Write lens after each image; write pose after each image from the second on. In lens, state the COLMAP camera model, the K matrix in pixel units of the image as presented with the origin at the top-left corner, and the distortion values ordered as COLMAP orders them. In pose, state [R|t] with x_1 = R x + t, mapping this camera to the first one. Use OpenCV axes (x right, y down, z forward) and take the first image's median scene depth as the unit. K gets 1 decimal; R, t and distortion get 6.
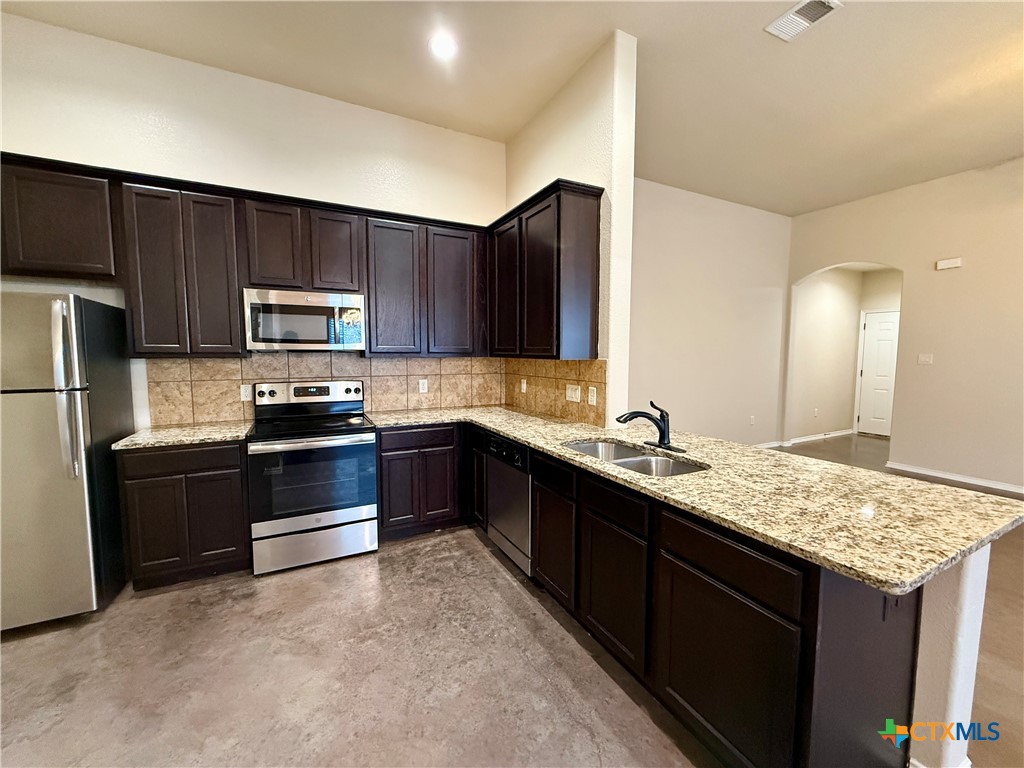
lens RADIAL K [[408.8, 0, 509.8], [0, 408.8, 382.5], [0, 0, 1]] dist [0.000383, 0.000614]
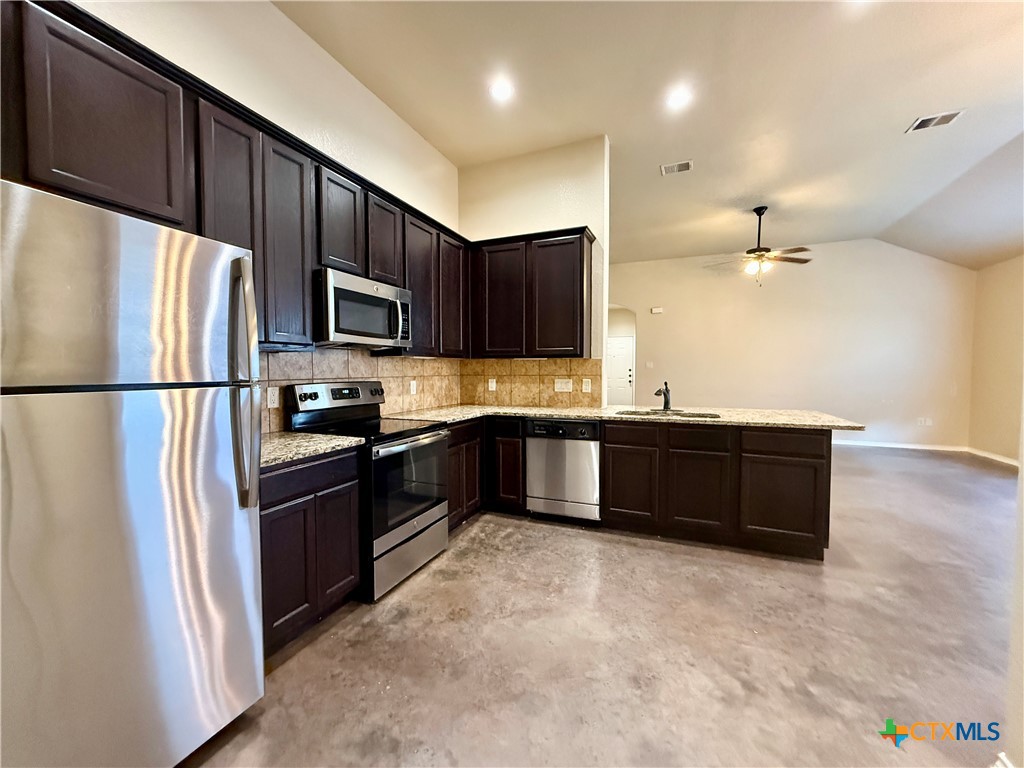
lens RADIAL K [[408.8, 0, 510.6], [0, 408.8, 382.5], [0, 0, 1]] dist [0.000383, 0.000614]
pose [[0.768772, -0.024549, 0.639051, -0.833611], [0.051615, 0.998385, -0.023740, 0.040329], [-0.637436, 0.051235, 0.768798, 0.115013]]
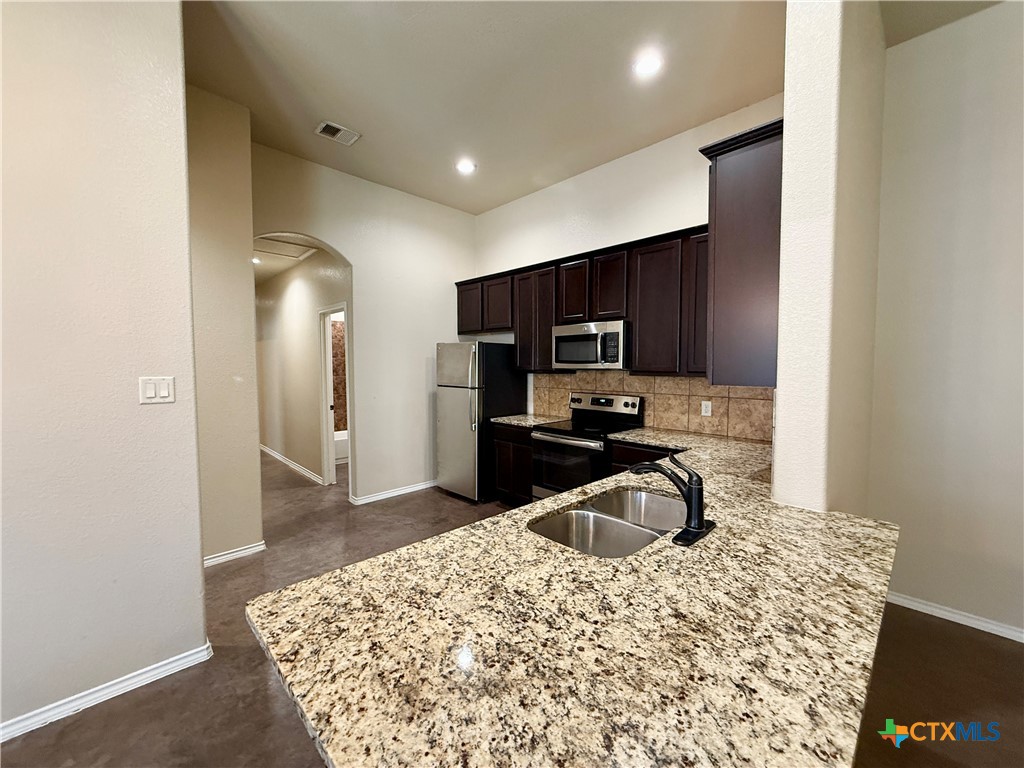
lens RADIAL K [[408.8, 0, 508.5], [0, 408.8, 382.4], [0, 0, 1]] dist [0.000383, 0.000614]
pose [[0.289672, 0.041120, -0.956242, 0.657472], [-0.072078, 0.997177, 0.021046, -0.045906], [0.954408, 0.062827, 0.291818, 0.400451]]
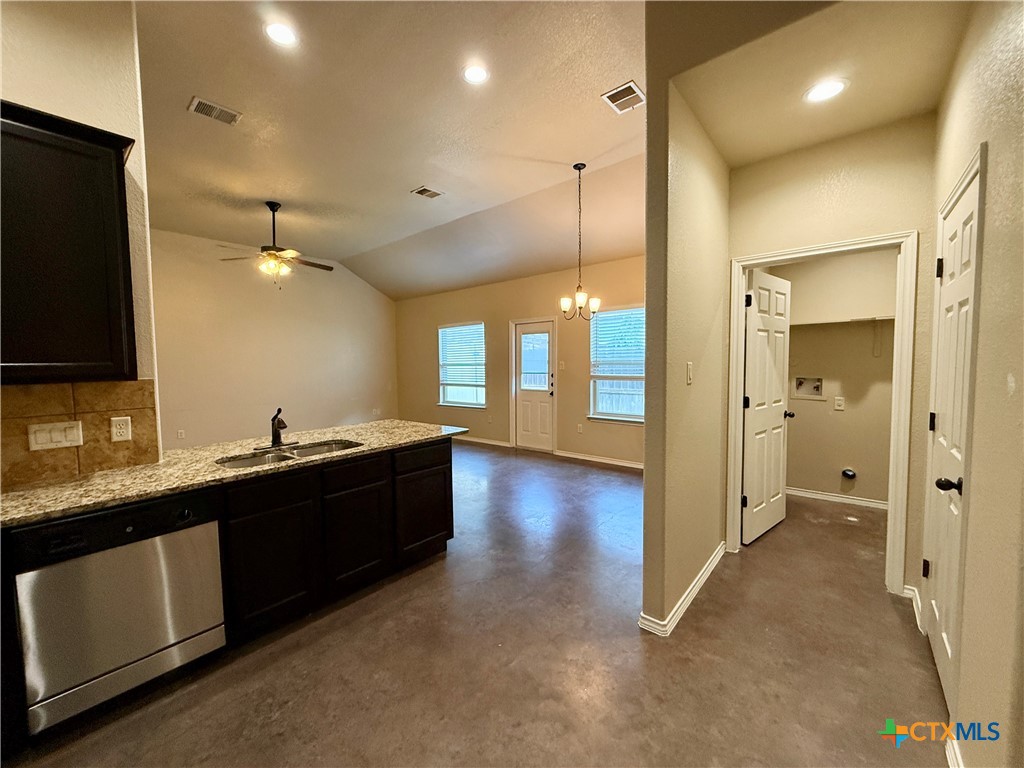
lens RADIAL K [[408.8, 0, 506.5], [0, 408.8, 384.8], [0, 0, 1]] dist [0.000383, 0.000614]
pose [[-0.380123, -0.047434, 0.923719, -0.734532], [0.086112, 0.992532, 0.086404, -0.049539], [-0.920918, 0.112388, -0.373200, 0.603405]]
